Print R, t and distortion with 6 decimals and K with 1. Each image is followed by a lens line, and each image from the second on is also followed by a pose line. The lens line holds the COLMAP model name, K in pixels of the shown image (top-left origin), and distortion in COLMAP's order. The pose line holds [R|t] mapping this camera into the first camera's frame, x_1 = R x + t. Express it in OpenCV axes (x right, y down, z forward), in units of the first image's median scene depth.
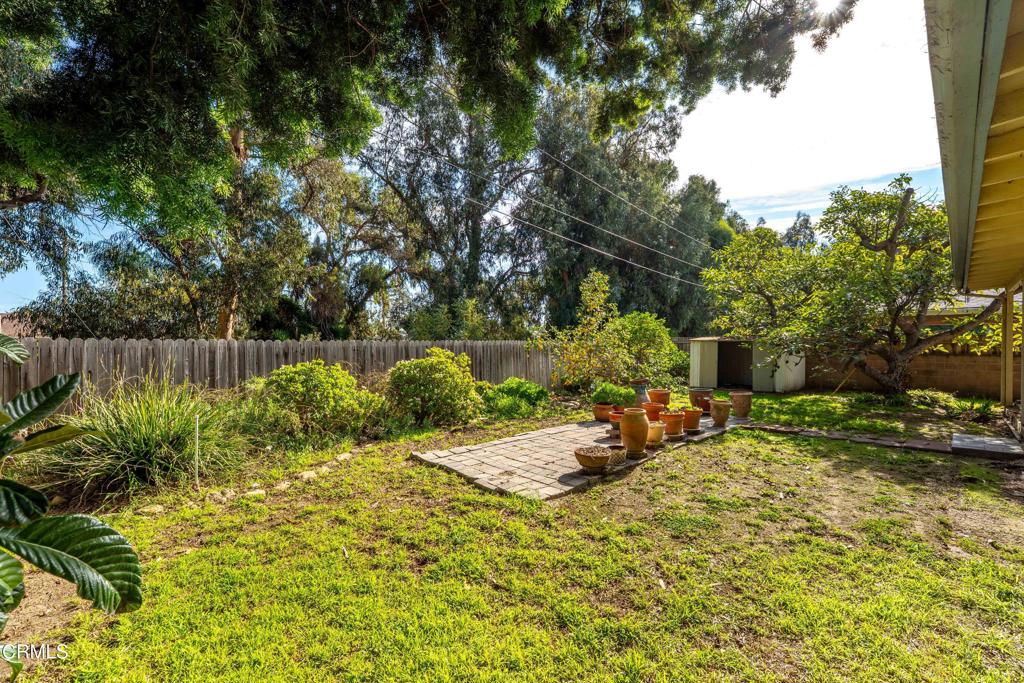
lens RADIAL K [[416.9, 0, 514.7], [0, 416.9, 340.8], [0, 0, 1]] dist [-0.025045, -0.000360]
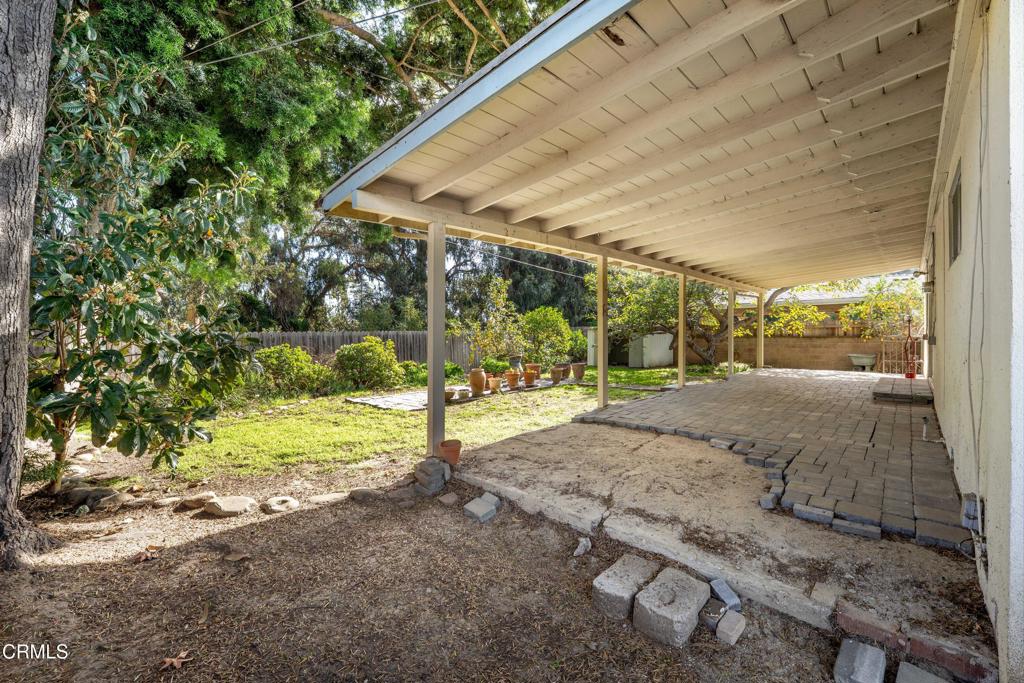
lens RADIAL K [[416.9, 0, 509.3], [0, 416.9, 340.5], [0, 0, 1]] dist [-0.025045, -0.000360]
pose [[0.997437, -0.013670, 0.070228, 0.043186], [0.012229, 0.999707, 0.020910, 0.001941], [-0.070493, -0.019997, 0.997312, -0.103704]]
